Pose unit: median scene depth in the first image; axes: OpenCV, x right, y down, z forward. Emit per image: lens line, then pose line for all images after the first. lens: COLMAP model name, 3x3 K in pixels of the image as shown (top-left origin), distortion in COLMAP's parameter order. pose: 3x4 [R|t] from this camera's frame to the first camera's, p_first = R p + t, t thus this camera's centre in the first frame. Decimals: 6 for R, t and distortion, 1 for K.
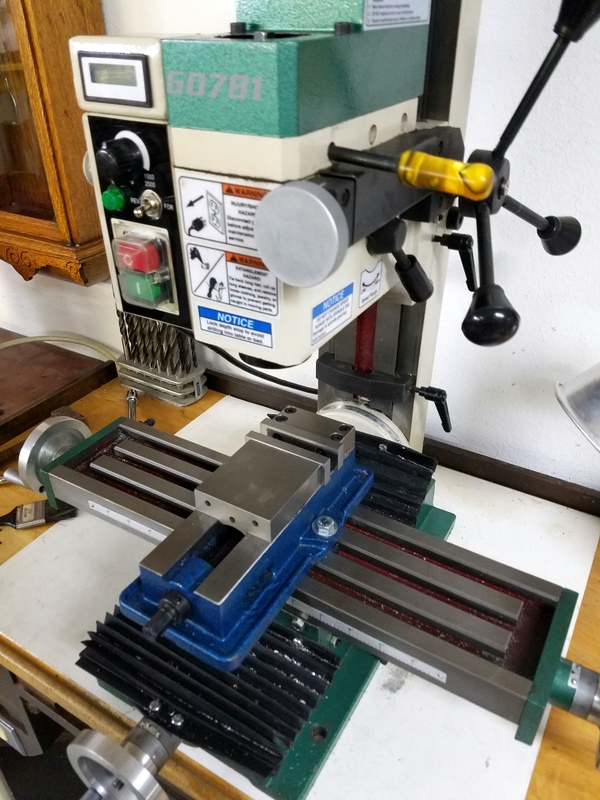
lens RADIAL K [[619.5, 0, 300.0], [0, 619.5, 400.0], [0, 0, 1]] dist [0.284976, -0.629561]
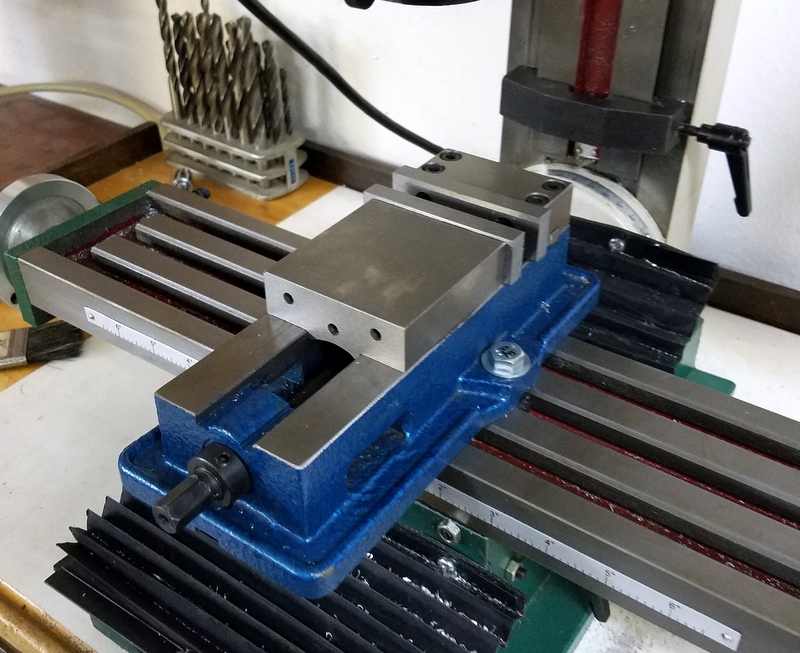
lens RADIAL K [[929.2, 0, 400.0], [0, 929.2, 326.5], [0, 0, 1]] dist [0.272172, -0.632704]
pose [[0.997352, 0.045900, -0.056404, -0.006208], [-0.042064, 0.996838, 0.067407, 0.105762], [0.059319, -0.064856, 0.996130, 0.177027]]
